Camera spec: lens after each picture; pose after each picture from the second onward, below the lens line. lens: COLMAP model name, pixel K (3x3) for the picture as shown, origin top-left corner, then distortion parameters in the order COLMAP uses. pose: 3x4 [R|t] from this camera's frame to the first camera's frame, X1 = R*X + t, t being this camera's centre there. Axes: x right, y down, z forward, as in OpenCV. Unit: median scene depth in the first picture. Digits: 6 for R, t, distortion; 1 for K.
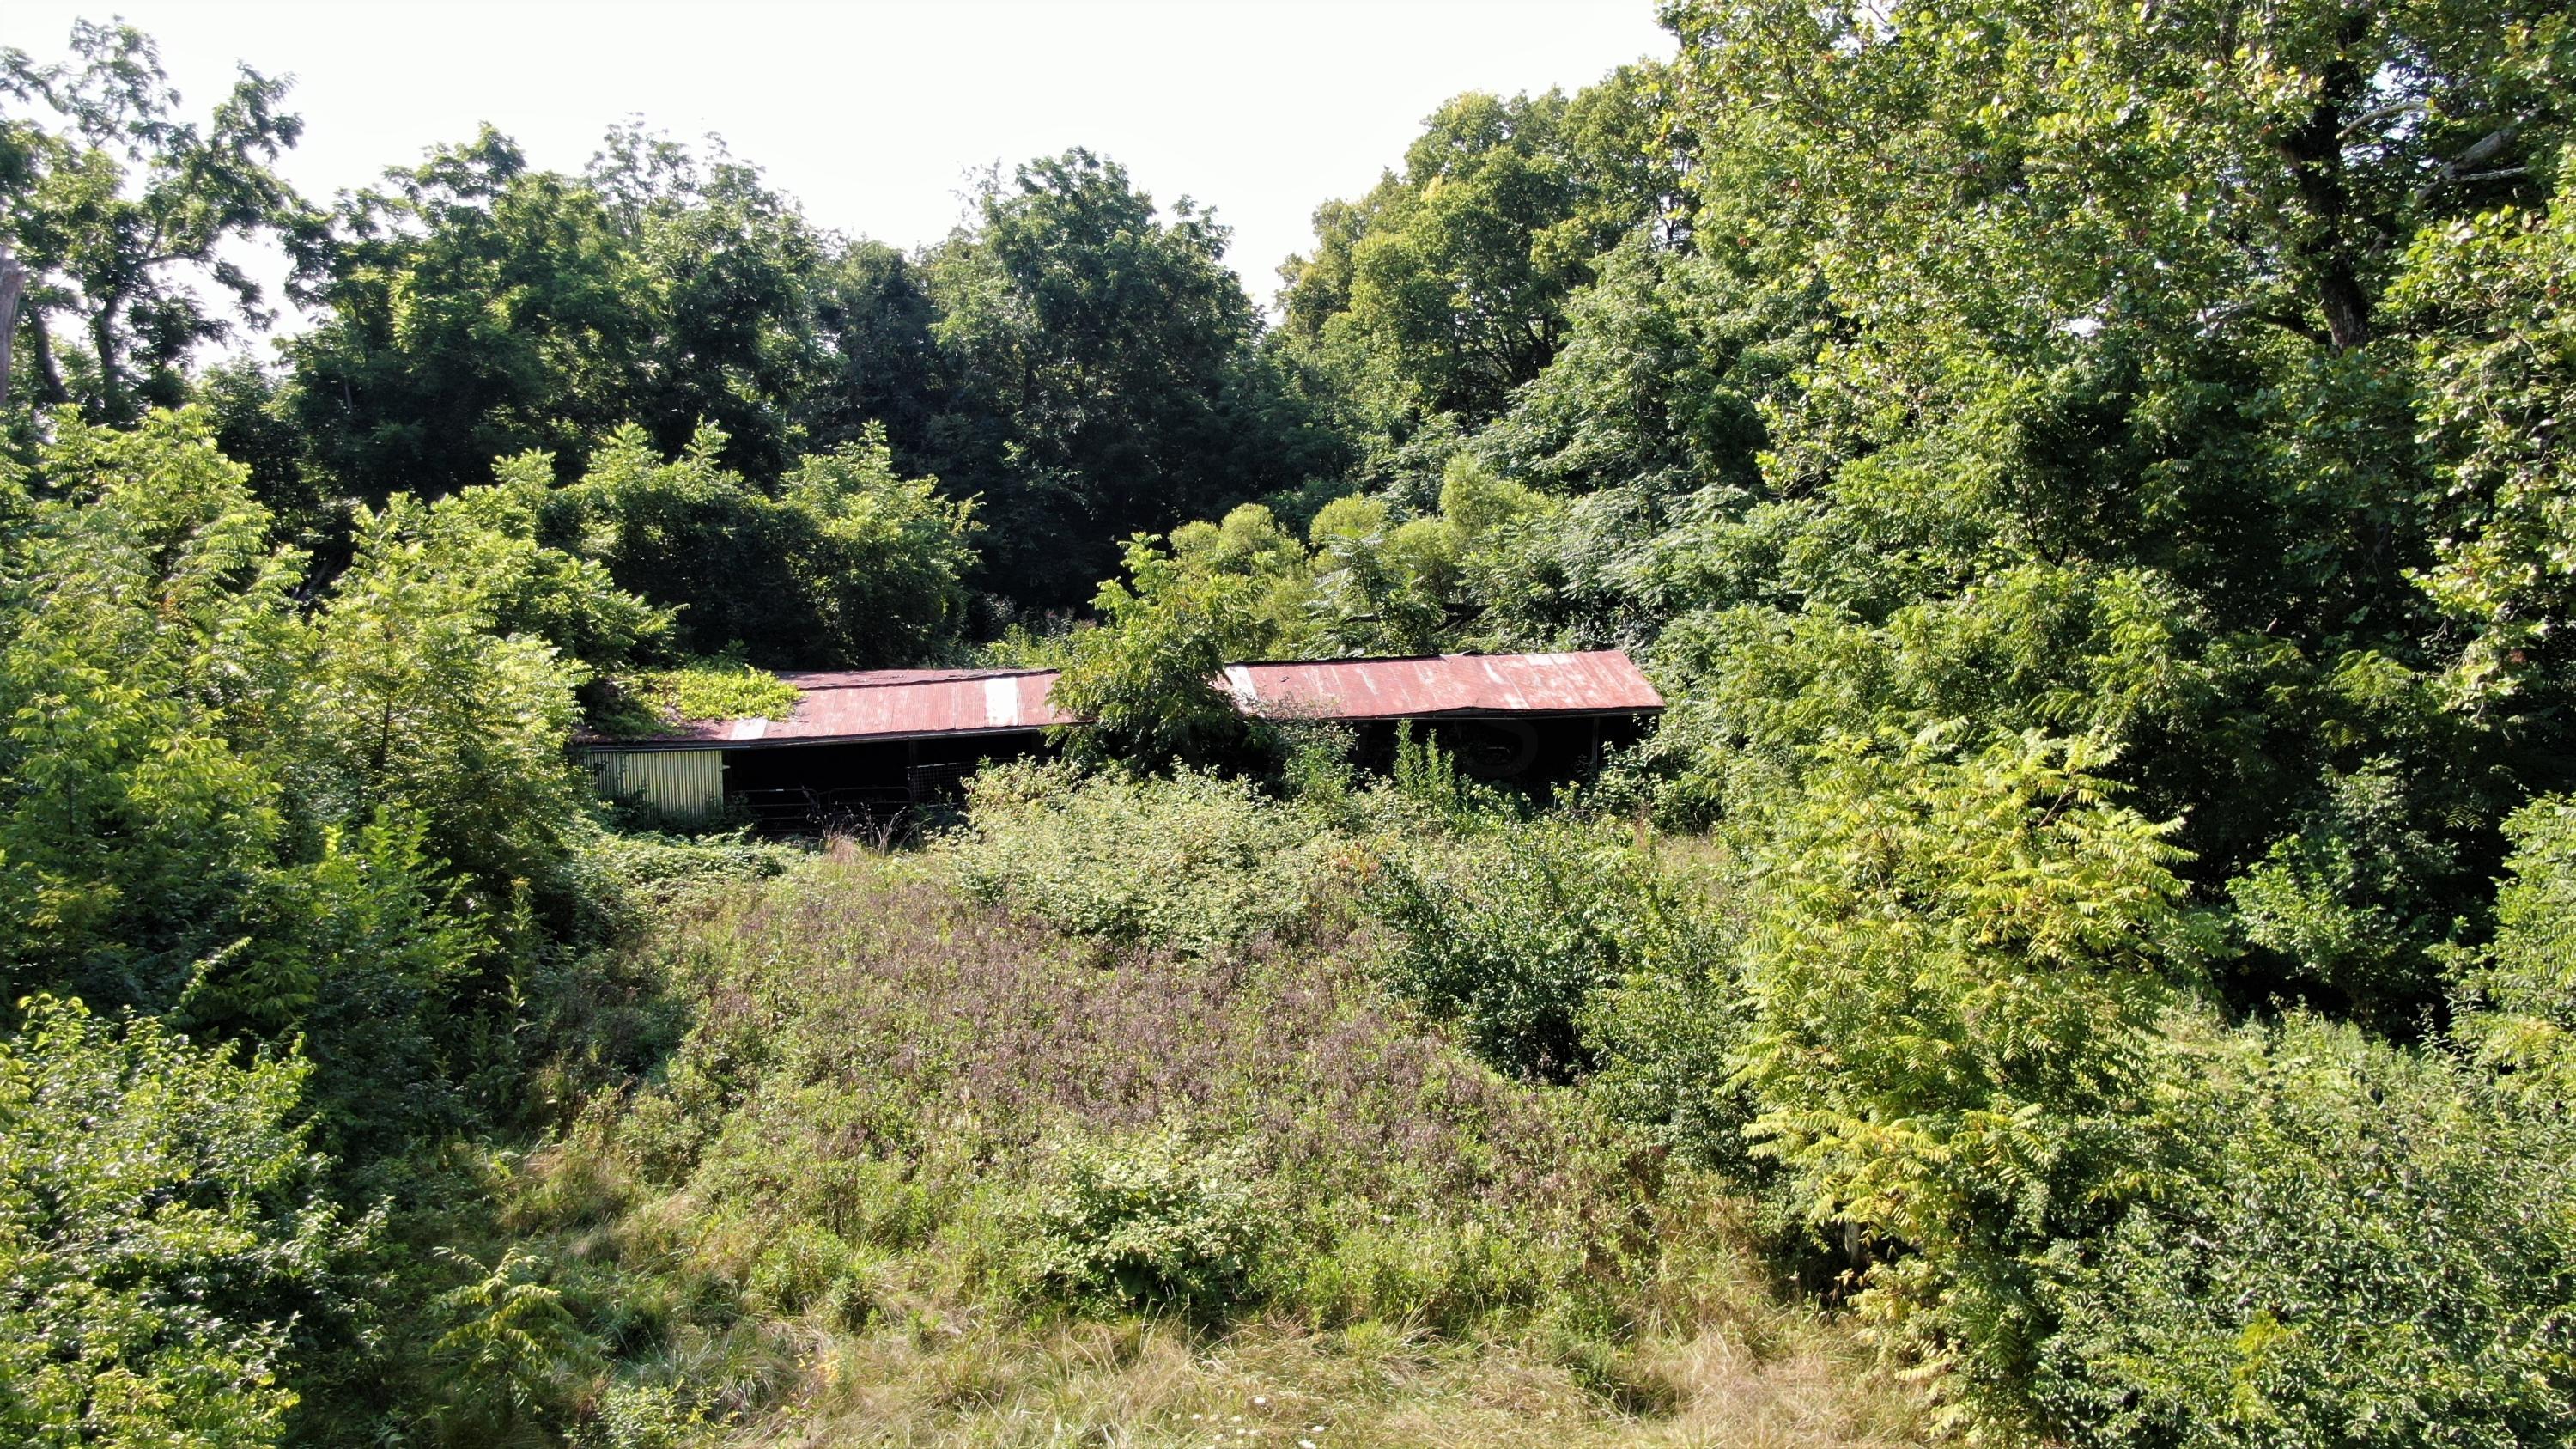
lens RADIAL K [[1854.9, 0, 1292.0], [0, 1854.9, 719.4], [0, 0, 1]] dist [-0.011797, -0.003311]
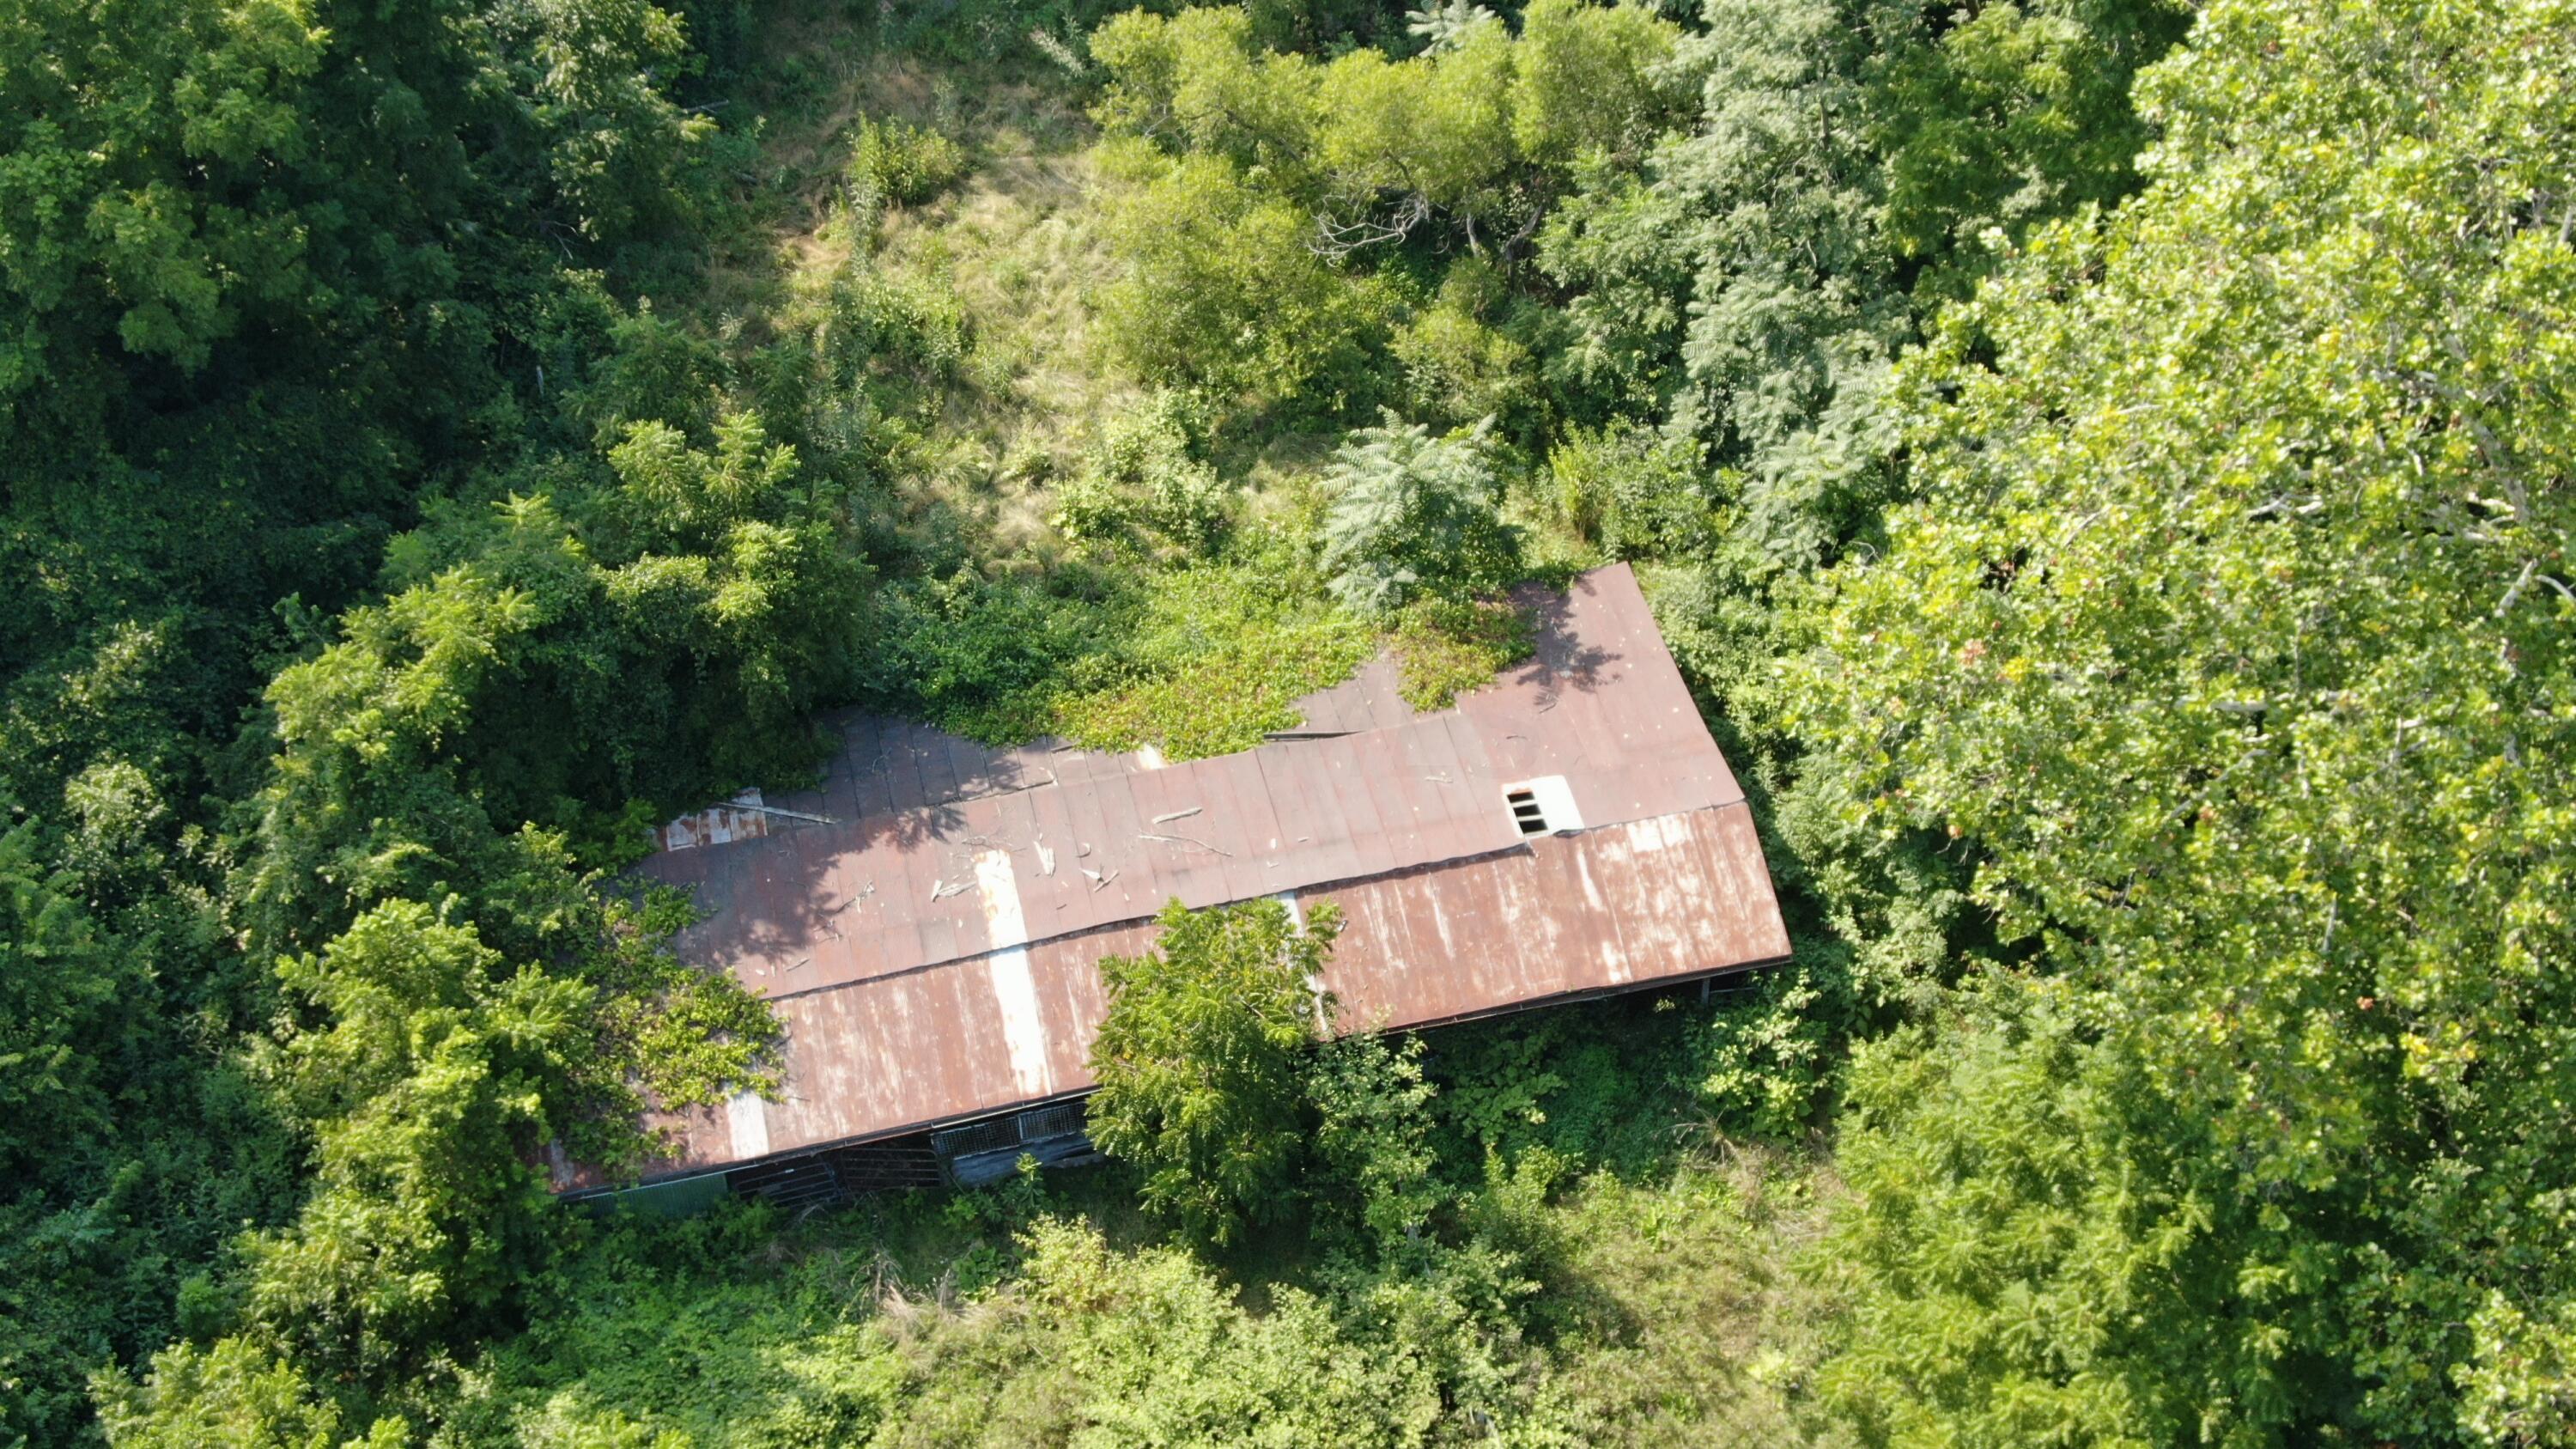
lens RADIAL K [[3705.6, 0, 1285.2], [0, 3705.6, 720.2], [0, 0, 1]] dist [0.082270, 0.000000]
pose [[0.998649, -0.050672, 0.011508, -0.046772], [0.029648, 0.737531, 0.674662, -1.275531], [-0.042674, -0.673409, 0.738037, -0.182778]]
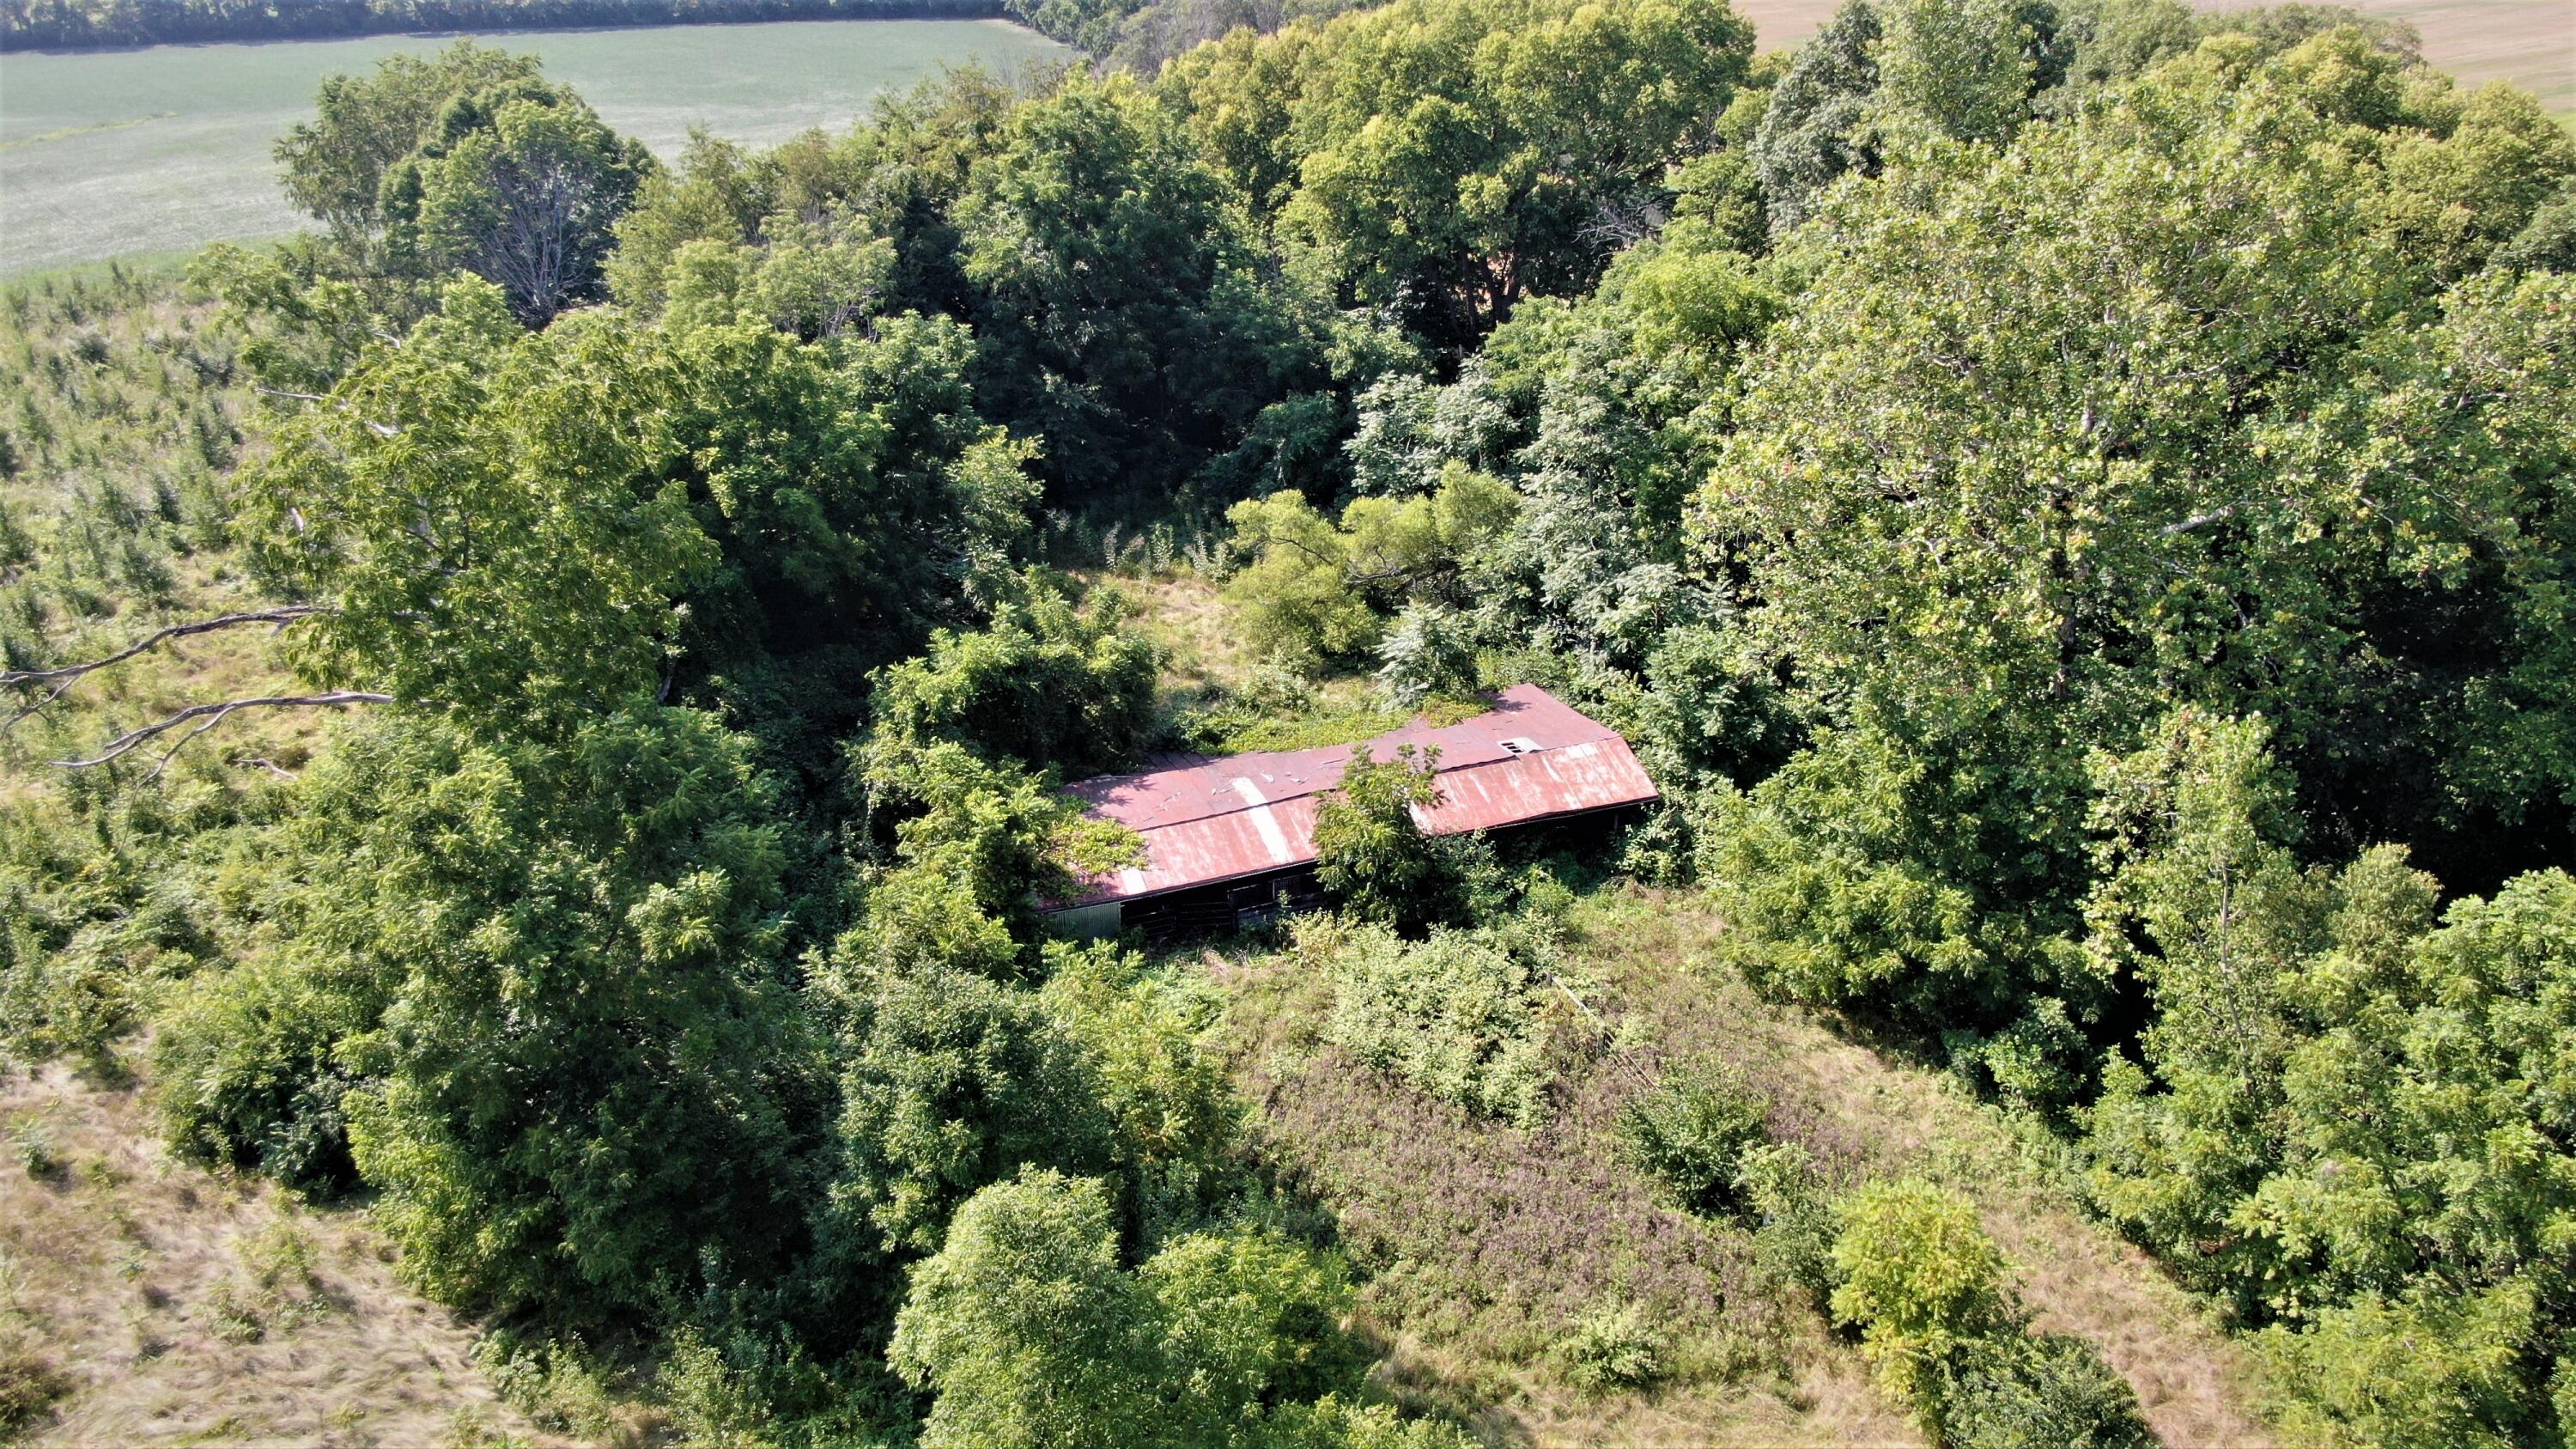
lens RADIAL K [[1854.9, 0, 1286.9], [0, 1854.9, 733.1], [0, 0, 1]] dist [-0.011797, -0.003311]
pose [[0.986836, -0.077272, 0.142071, -0.367265], [0.027250, 0.945358, 0.324892, -0.622491], [-0.159413, -0.316744, 0.935019, -0.492378]]
